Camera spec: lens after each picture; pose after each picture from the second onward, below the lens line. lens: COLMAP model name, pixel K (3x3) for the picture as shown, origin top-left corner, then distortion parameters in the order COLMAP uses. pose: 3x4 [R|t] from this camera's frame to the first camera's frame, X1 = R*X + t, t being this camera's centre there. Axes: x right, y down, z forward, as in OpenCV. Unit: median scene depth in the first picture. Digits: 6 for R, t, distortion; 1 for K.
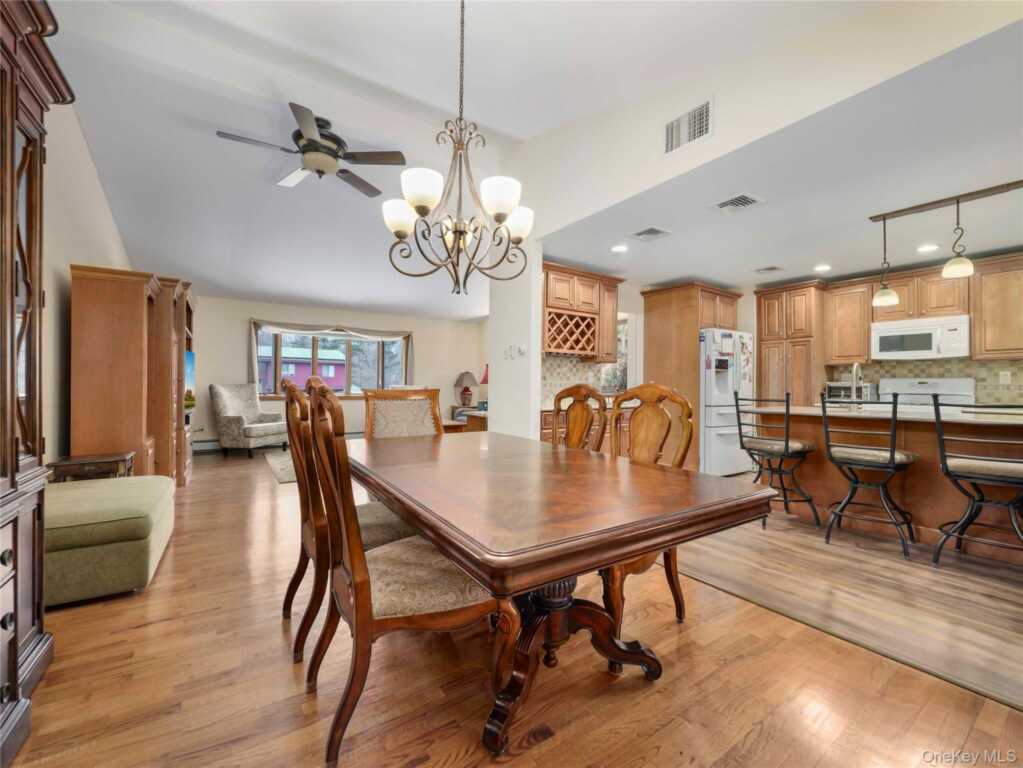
lens RADIAL K [[423.9, 0, 503.5], [0, 423.9, 384.4], [0, 0, 1]] dist [0.000761, 0.000149]
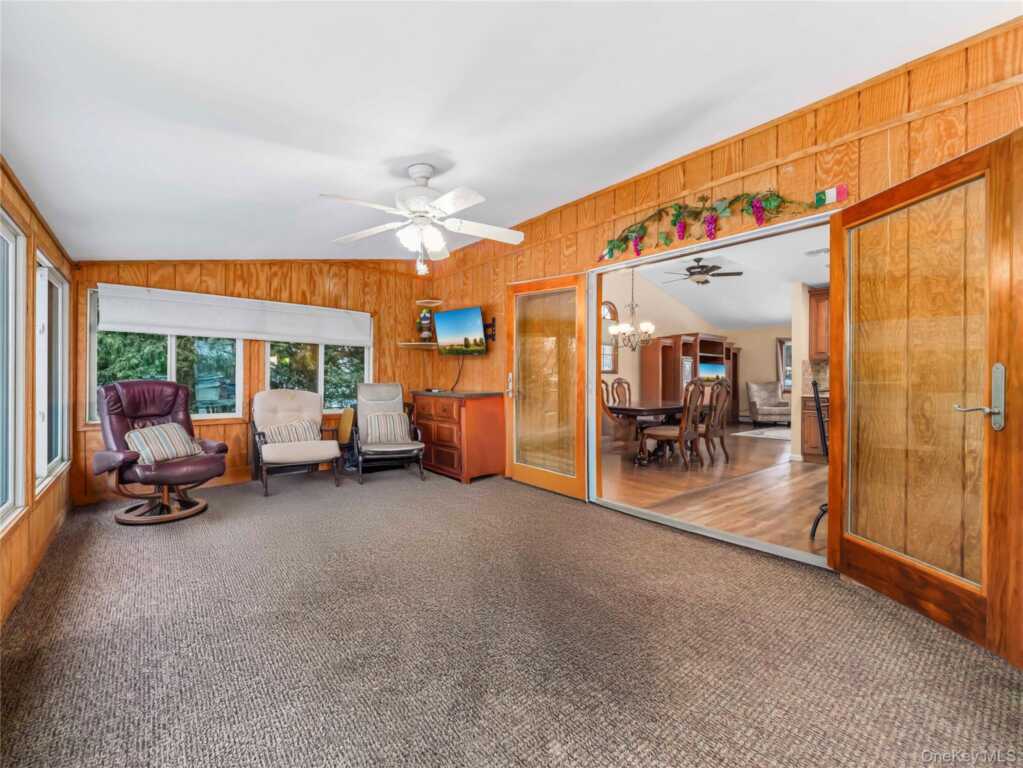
lens RADIAL K [[423.9, 0, 503.5], [0, 423.9, 384.4], [0, 0, 1]] dist [0.000761, 0.000149]
pose [[0.086613, -0.002295, -0.996239, 1.232823], [-0.000969, 0.999997, -0.002388, 0.019797], [0.996242, 0.001172, 0.086610, -0.139537]]
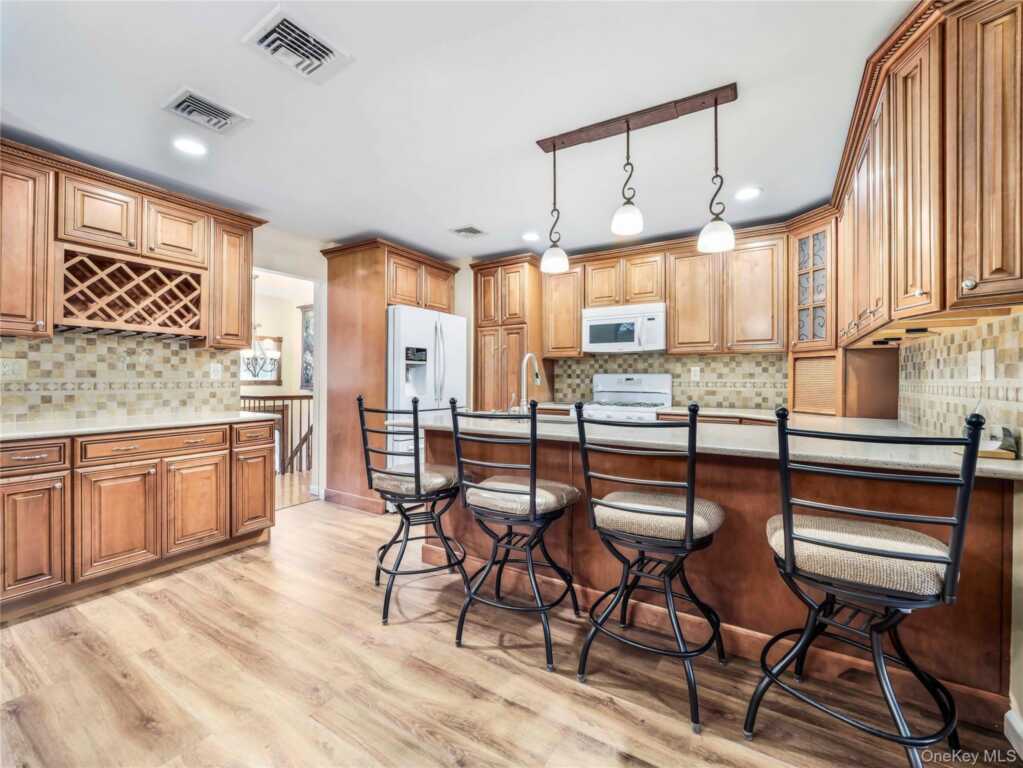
lens RADIAL K [[423.9, 0, 503.5], [0, 423.9, 384.4], [0, 0, 1]] dist [0.000761, 0.000149]
pose [[0.922630, -0.009442, 0.385570, 0.381334], [0.004480, 0.999895, 0.013767, -0.005860], [-0.385660, -0.010974, 0.922576, 0.268398]]
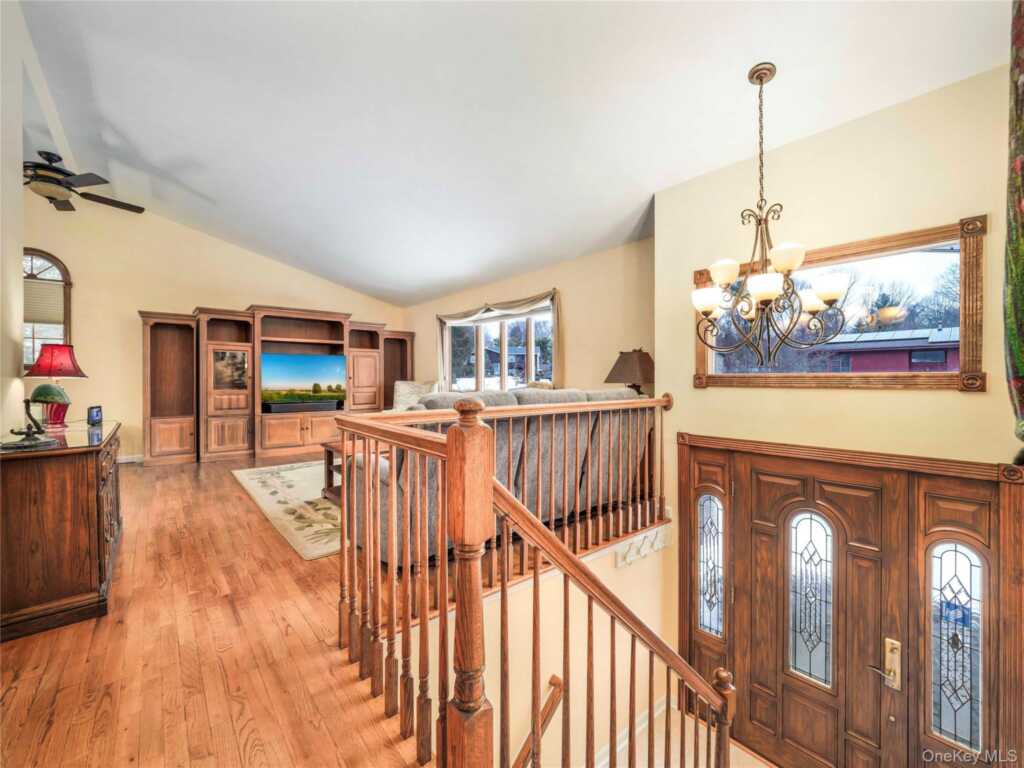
lens RADIAL K [[424.3, 0, 504.0], [0, 424.3, 384.4], [0, 0, 1]] dist [0.000761, 0.000149]
pose [[0.104227, 0.004925, -0.994541, 0.653268], [0.005594, 0.999969, 0.005538, 0.006140], [0.994538, -0.006140, 0.104196, 1.604168]]
